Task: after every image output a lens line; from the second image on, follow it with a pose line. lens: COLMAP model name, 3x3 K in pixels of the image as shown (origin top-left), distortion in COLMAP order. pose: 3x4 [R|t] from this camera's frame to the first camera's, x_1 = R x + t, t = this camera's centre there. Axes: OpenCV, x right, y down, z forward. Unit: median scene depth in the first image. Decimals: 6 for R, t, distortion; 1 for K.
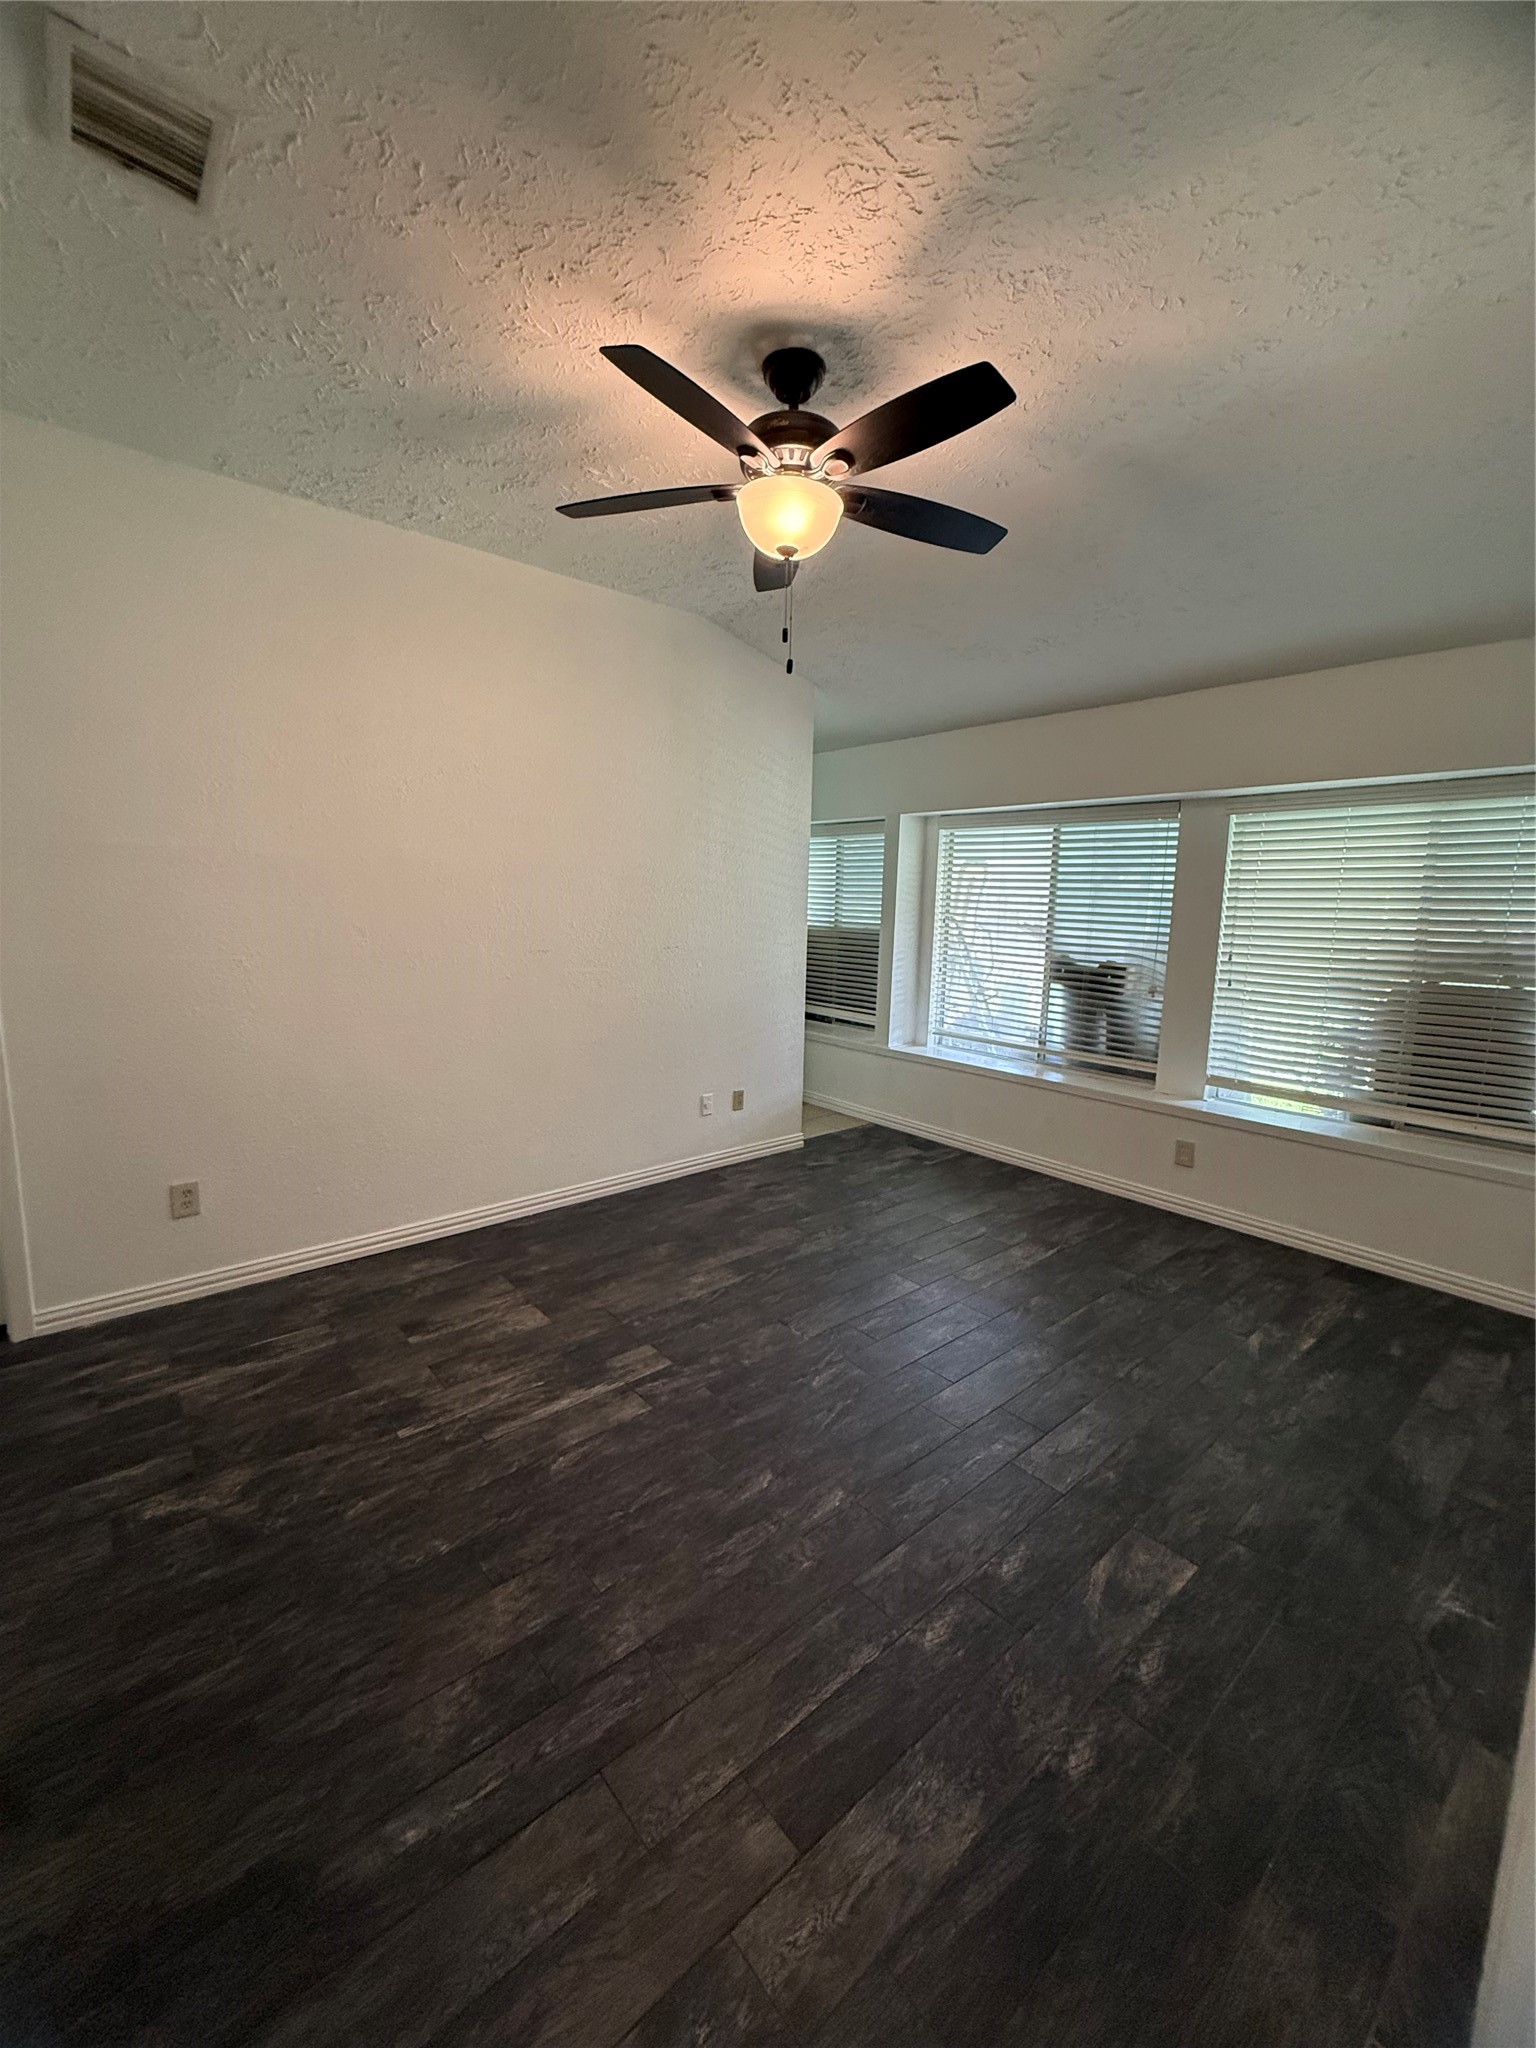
lens RADIAL K [[811.6, 0, 771.5], [0, 811.6, 1025.1], [0, 0, 1]] dist [0.000482, 0.000811]
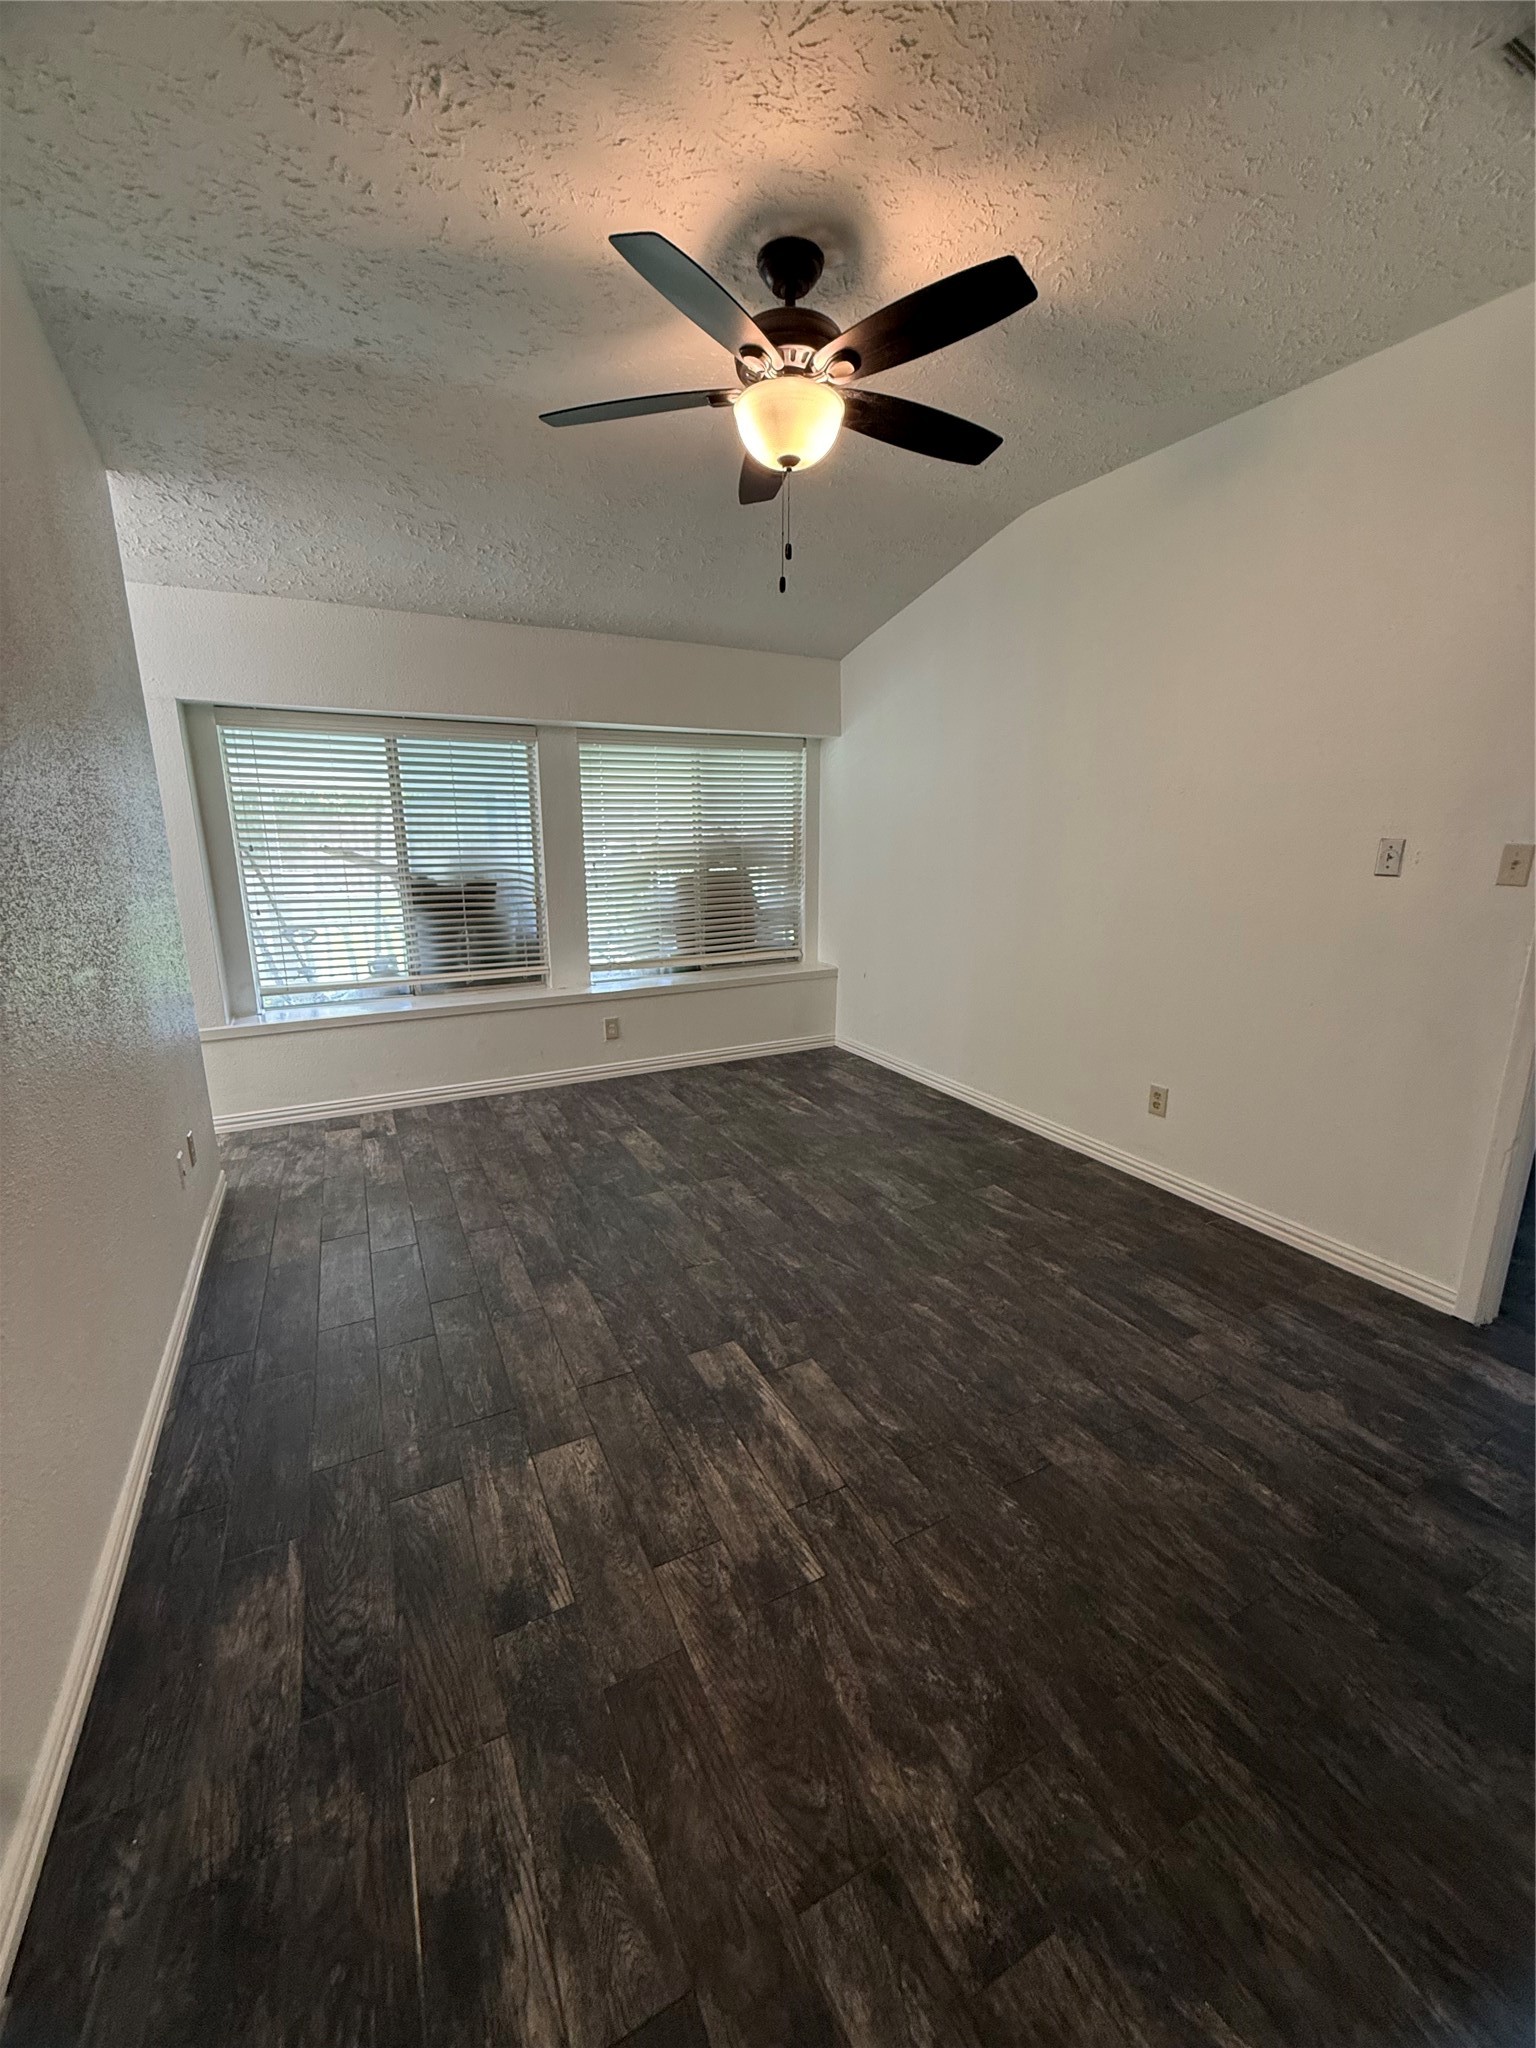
lens RADIAL K [[811.6, 0, 765.4], [0, 811.6, 1024.1], [0, 0, 1]] dist [0.000482, 0.000811]
pose [[0.237097, -0.255183, 0.937372, -0.879930], [0.154503, 0.962509, 0.222947, -0.128675], [-0.959122, 0.091967, 0.267634, 0.681808]]
